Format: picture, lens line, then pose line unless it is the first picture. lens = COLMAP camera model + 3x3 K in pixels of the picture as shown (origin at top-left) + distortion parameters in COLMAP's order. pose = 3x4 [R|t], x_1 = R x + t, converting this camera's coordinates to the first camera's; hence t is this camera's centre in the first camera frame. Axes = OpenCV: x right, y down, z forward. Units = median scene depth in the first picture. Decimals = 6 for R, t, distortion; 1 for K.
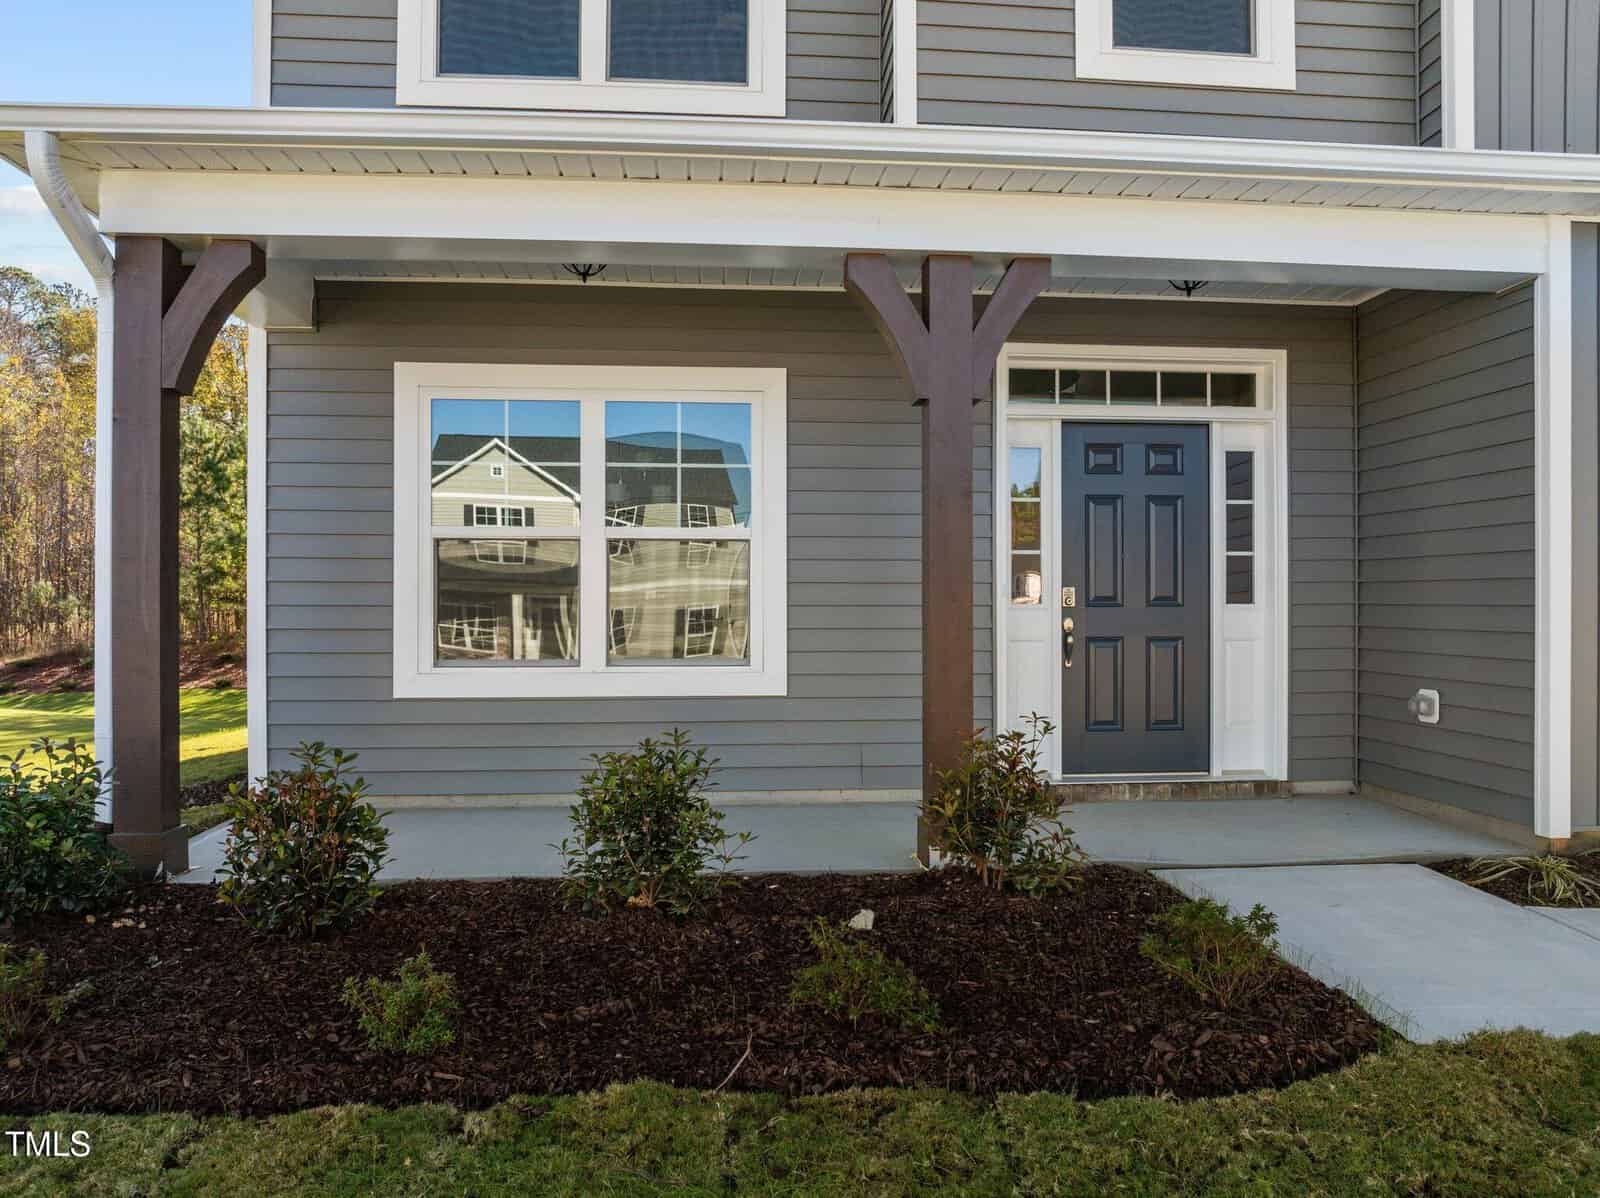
lens RADIAL K [[1086.5, 0, 800.0], [0, 1086.5, 599.0], [0, 0, 1]] dist [-0.001255, 0.001355]
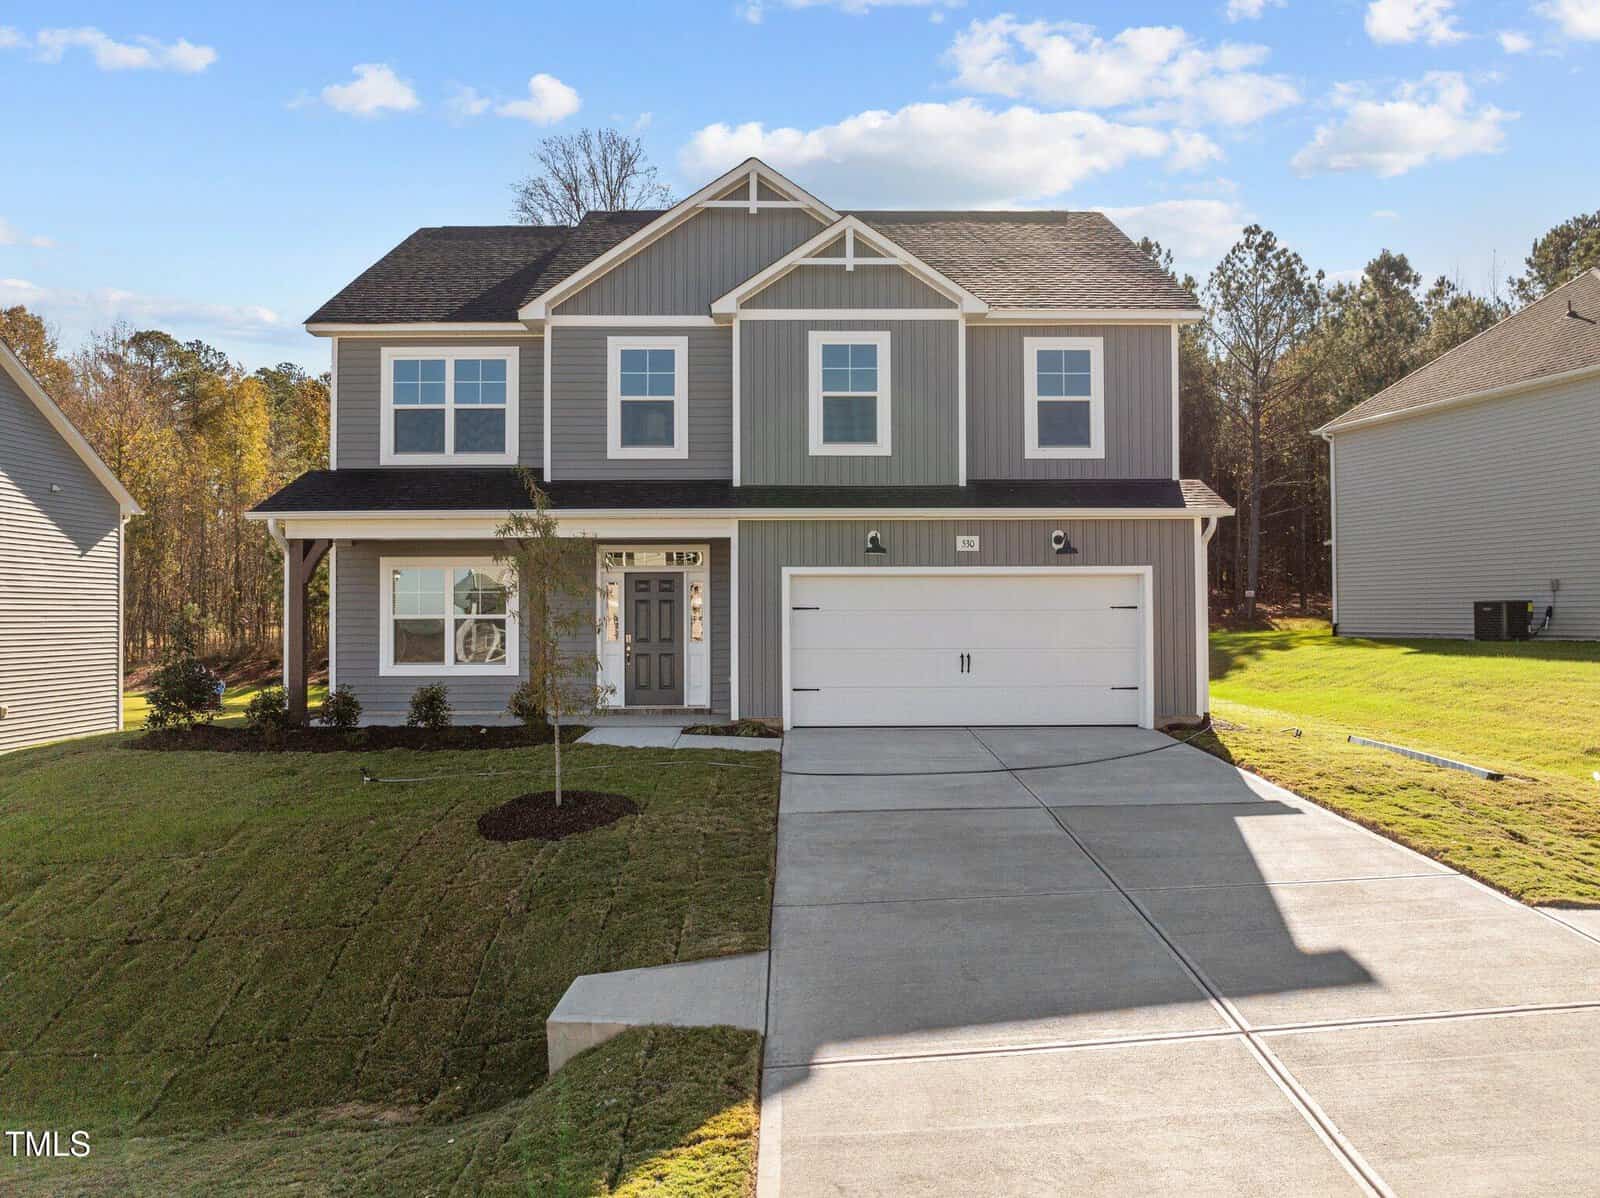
lens RADIAL K [[1086.5, 0, 800.0], [0, 1086.5, 599.0], [0, 0, 1]] dist [-0.001255, 0.001355]
pose [[0.996851, -0.005298, -0.079124, 0.872222], [0.004860, 0.999972, -0.005722, -0.081322], [0.079152, 0.005320, 0.996848, -1.604713]]
